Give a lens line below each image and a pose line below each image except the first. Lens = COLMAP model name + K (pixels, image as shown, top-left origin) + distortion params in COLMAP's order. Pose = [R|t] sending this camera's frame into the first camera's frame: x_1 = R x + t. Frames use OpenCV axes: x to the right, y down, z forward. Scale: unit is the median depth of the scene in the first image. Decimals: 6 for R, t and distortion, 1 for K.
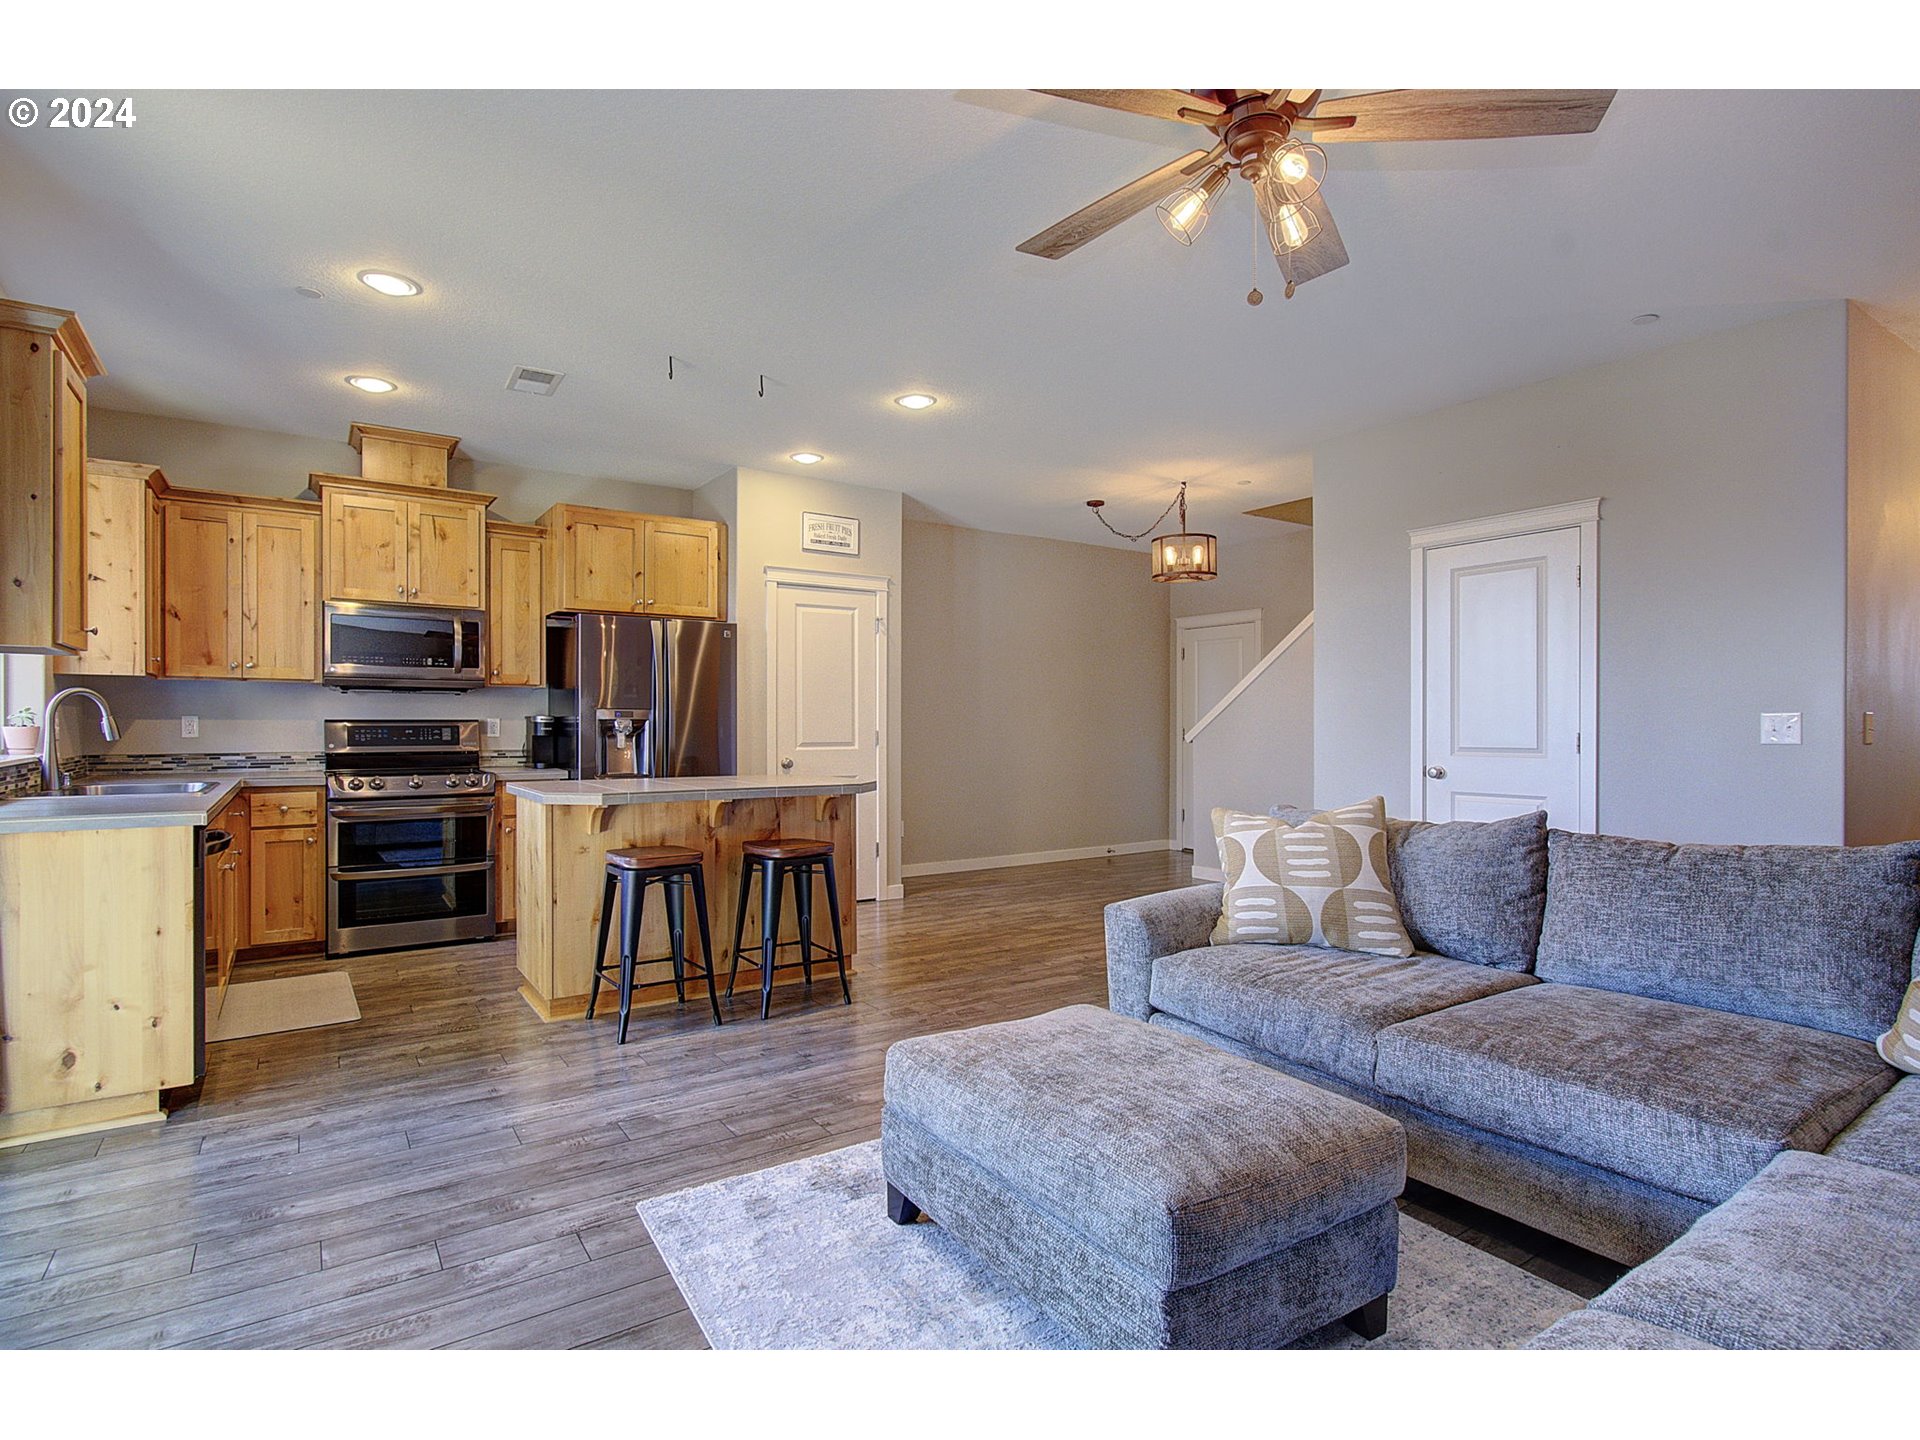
lens RADIAL K [[981.6, 0, 953.8], [0, 981.6, 727.3], [0, 0, 1]] dist [0.008609, 0.001050]
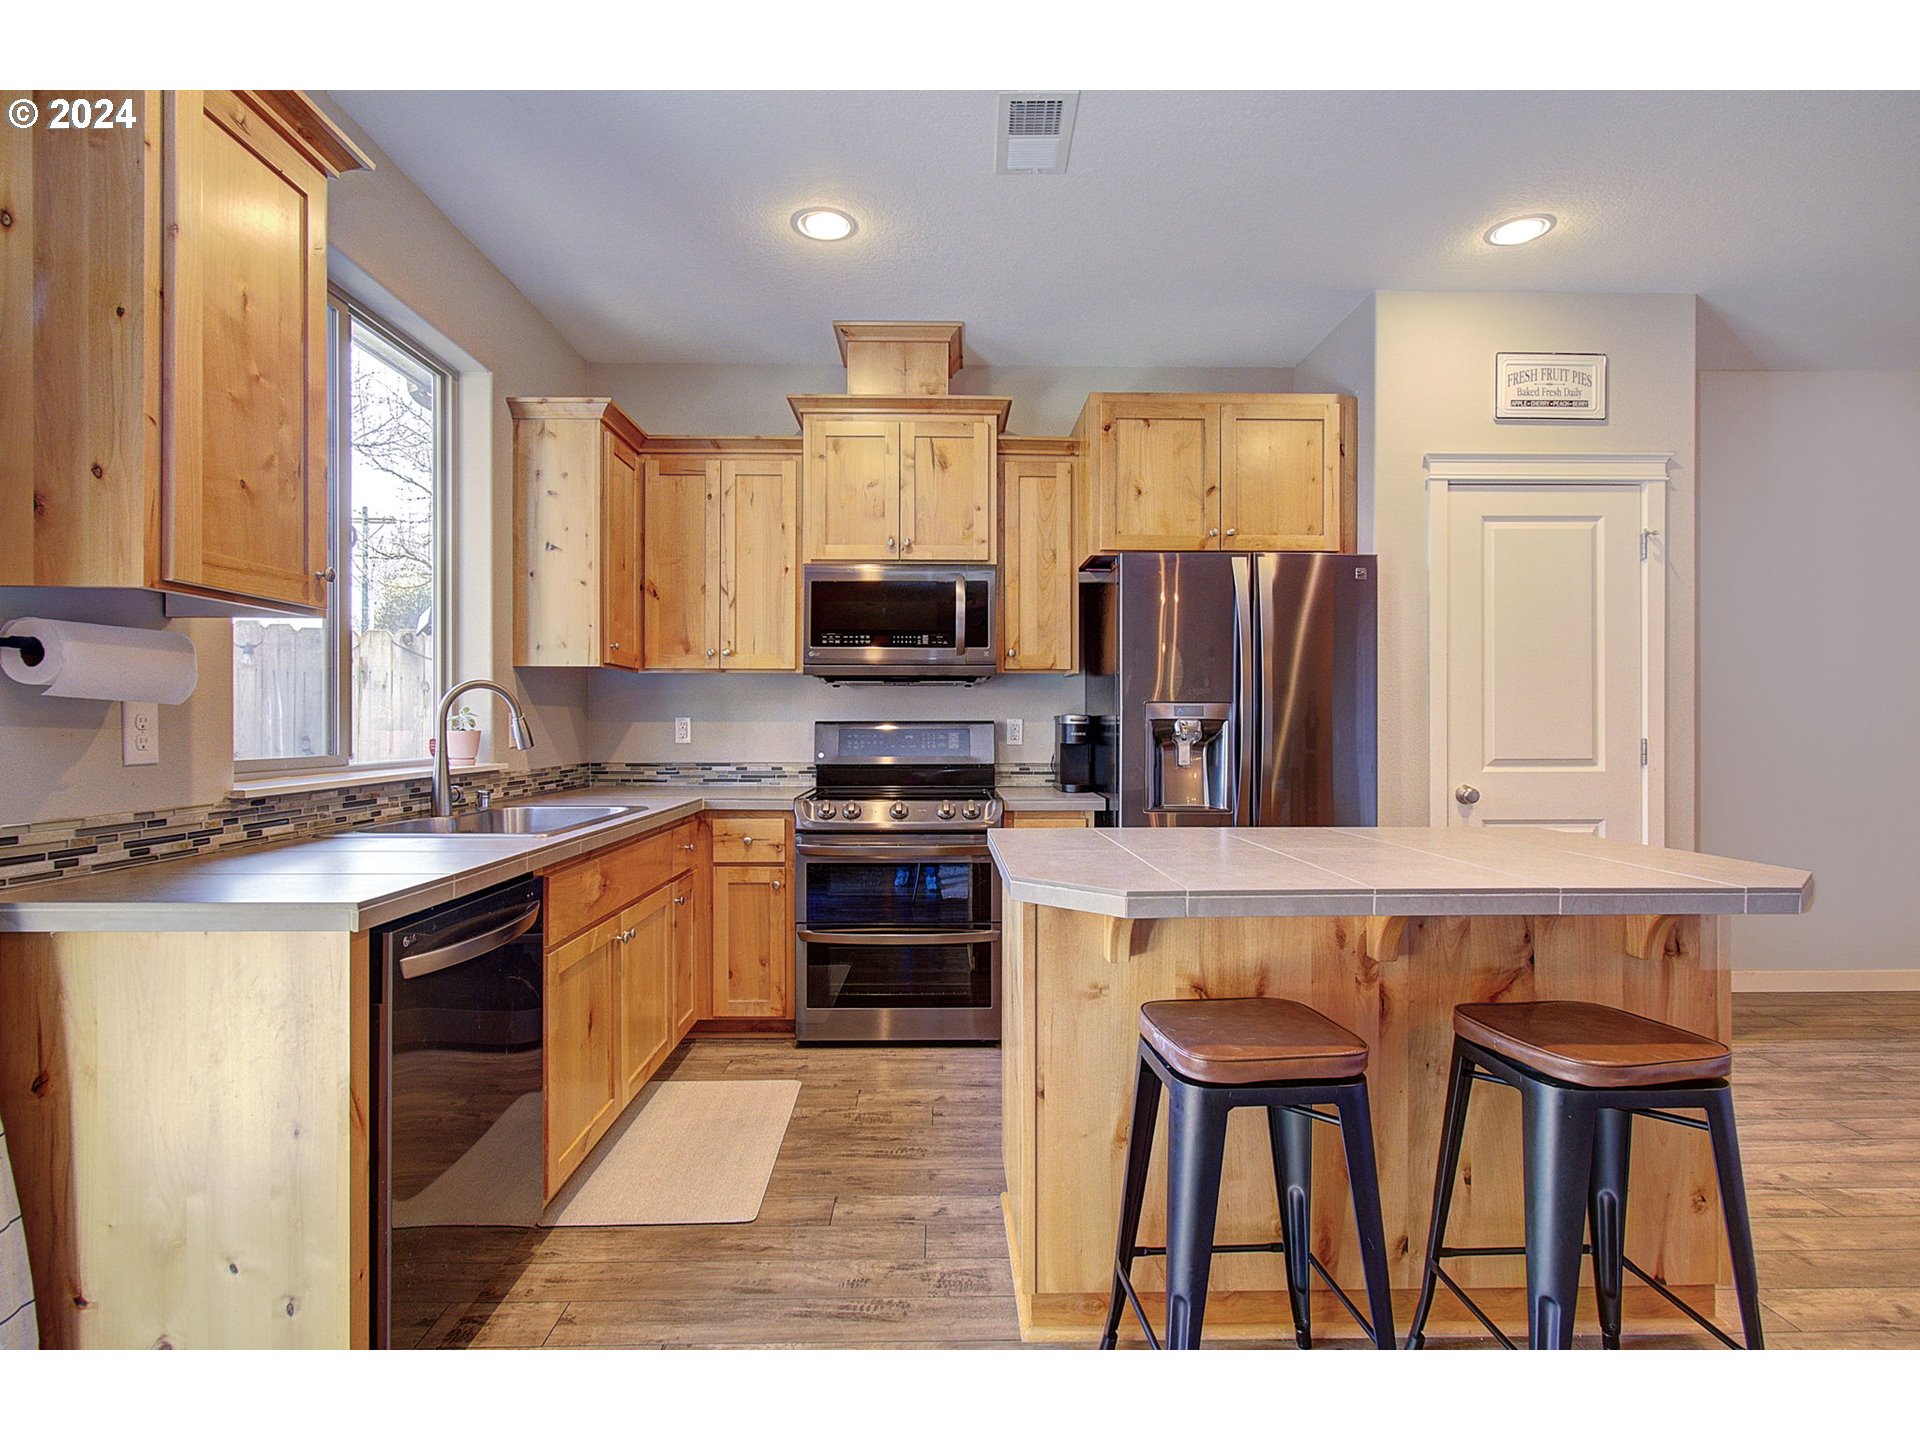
lens RADIAL K [[968.5, 0, 954.8], [0, 968.5, 727.1], [0, 0, 1]] dist [-0.001376, 0.002351]
pose [[0.841401, -0.000297, -0.540411, -0.134464], [-0.000855, 0.999998, -0.001880, -0.001922], [0.540410, 0.002044, 0.841399, 0.421995]]
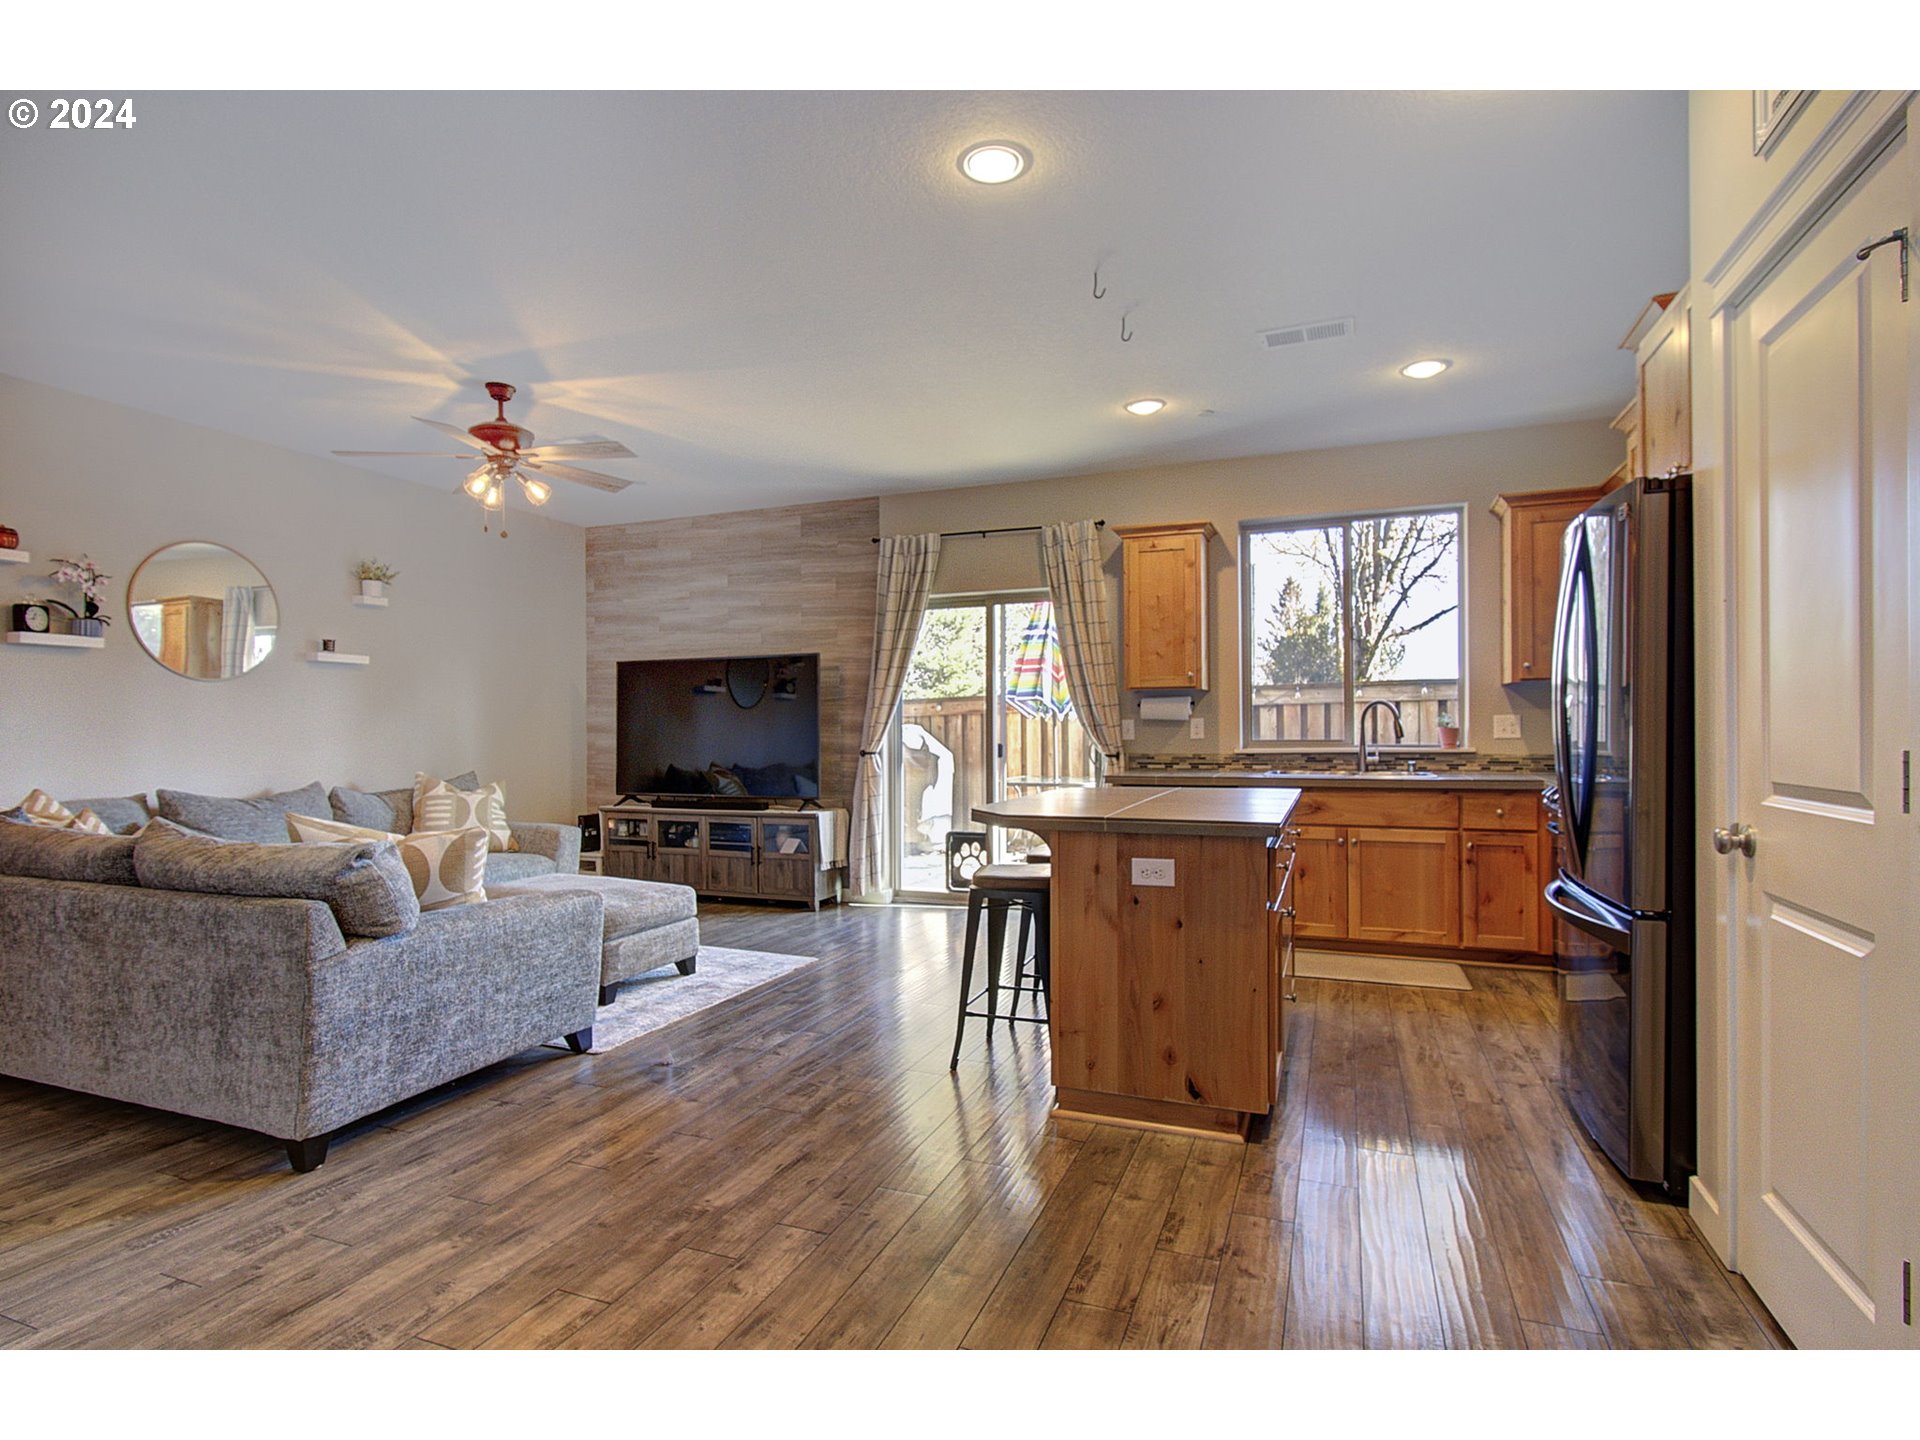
lens RADIAL K [[968.5, 0, 954.8], [0, 968.5, 727.1], [0, 0, 1]] dist [-0.001376, 0.002351]
pose [[-0.827631, 0.004374, -0.561256, 0.269350], [0.005450, 0.999985, -0.000244, -0.003363], [0.561247, -0.003261, -0.827642, 1.306312]]
